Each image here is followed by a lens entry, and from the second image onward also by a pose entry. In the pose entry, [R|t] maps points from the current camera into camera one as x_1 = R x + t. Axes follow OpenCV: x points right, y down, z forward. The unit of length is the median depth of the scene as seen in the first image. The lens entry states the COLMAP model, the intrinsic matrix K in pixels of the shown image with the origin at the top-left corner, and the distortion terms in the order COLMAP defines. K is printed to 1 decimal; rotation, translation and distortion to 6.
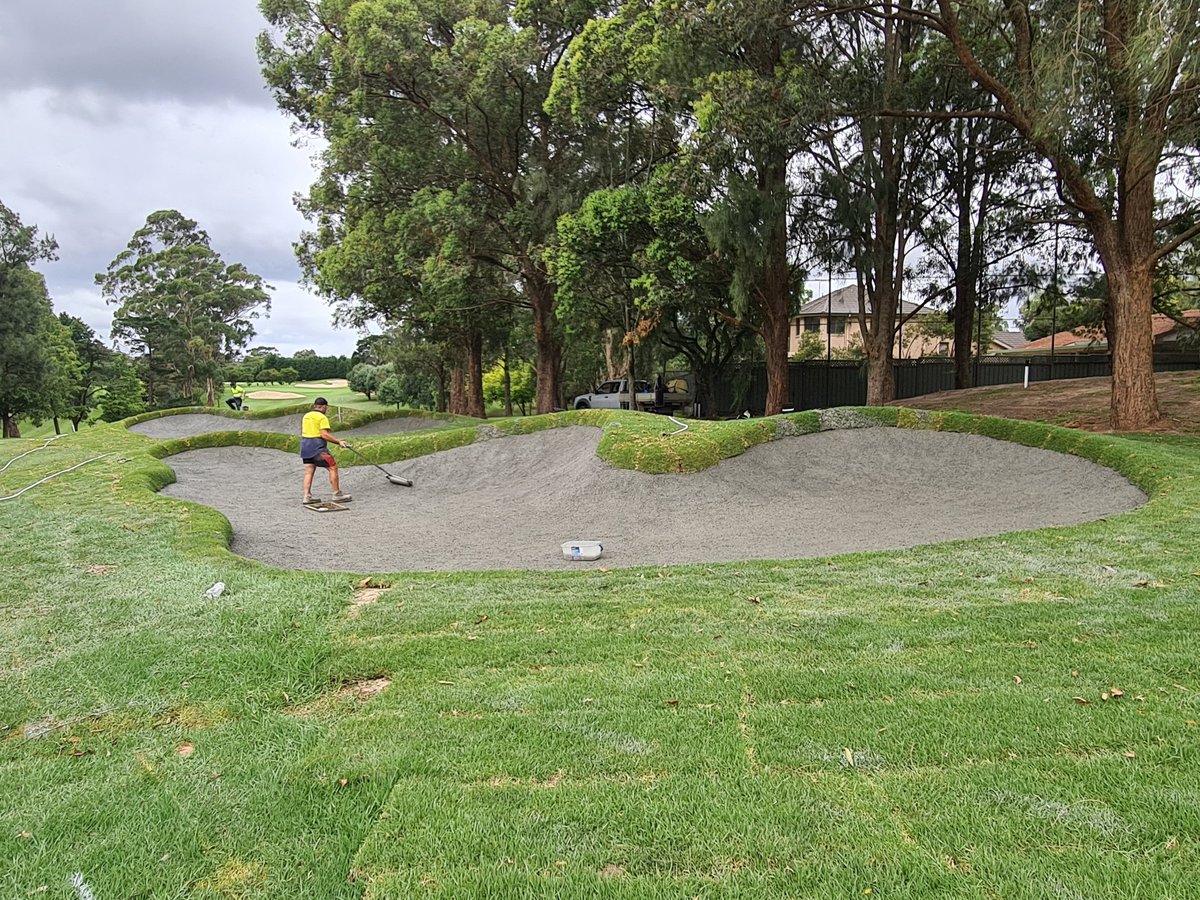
lens RADIAL K [[896.2, 0, 600.0], [0, 896.2, 450.0], [0, 0, 1]] dist [-0.009309, 0.000094]
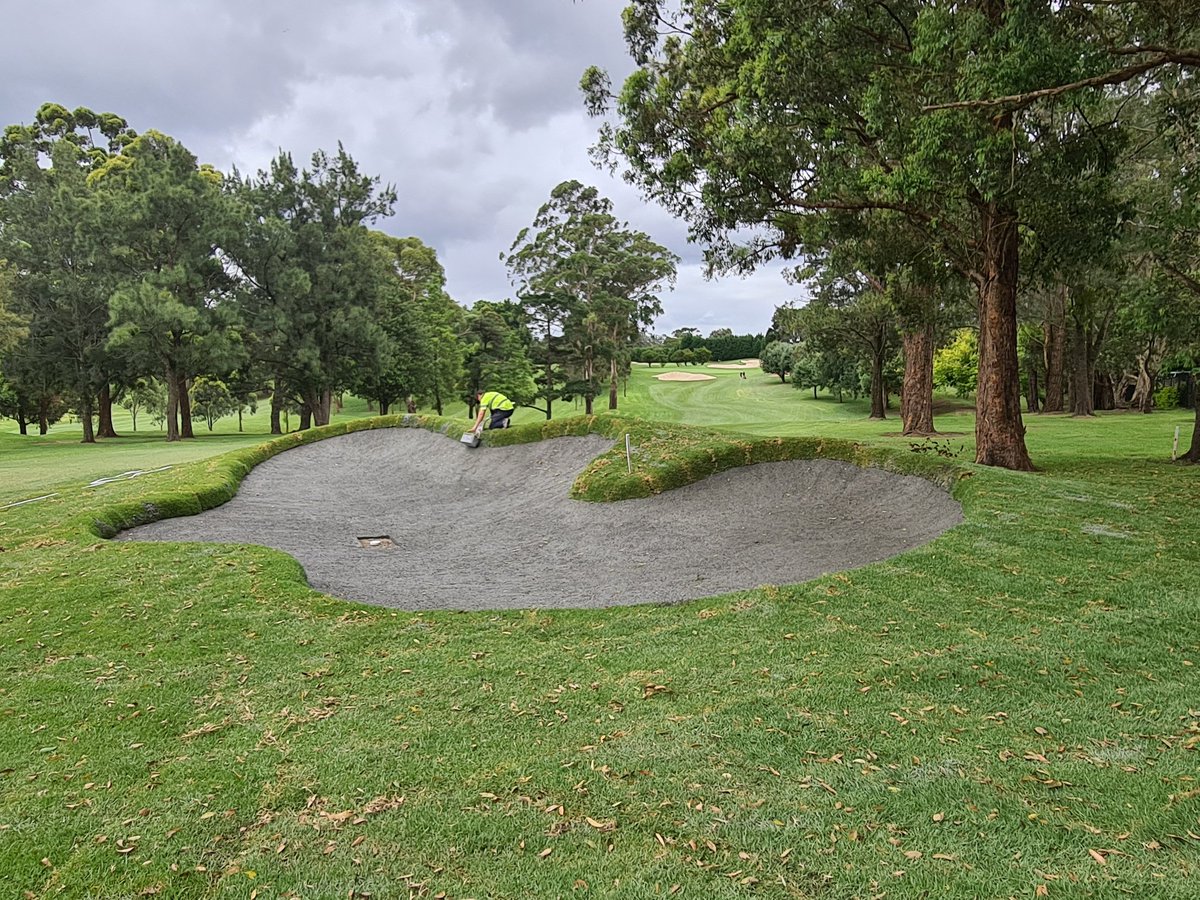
lens RADIAL K [[896.2, 0, 600.0], [0, 896.2, 450.0], [0, 0, 1]] dist [-0.009309, 0.000094]
pose [[0.895967, 0.035005, -0.442738, -0.037337], [-0.024859, 0.999279, 0.028702, -0.014221], [0.443424, -0.014710, 0.896191, 0.181481]]
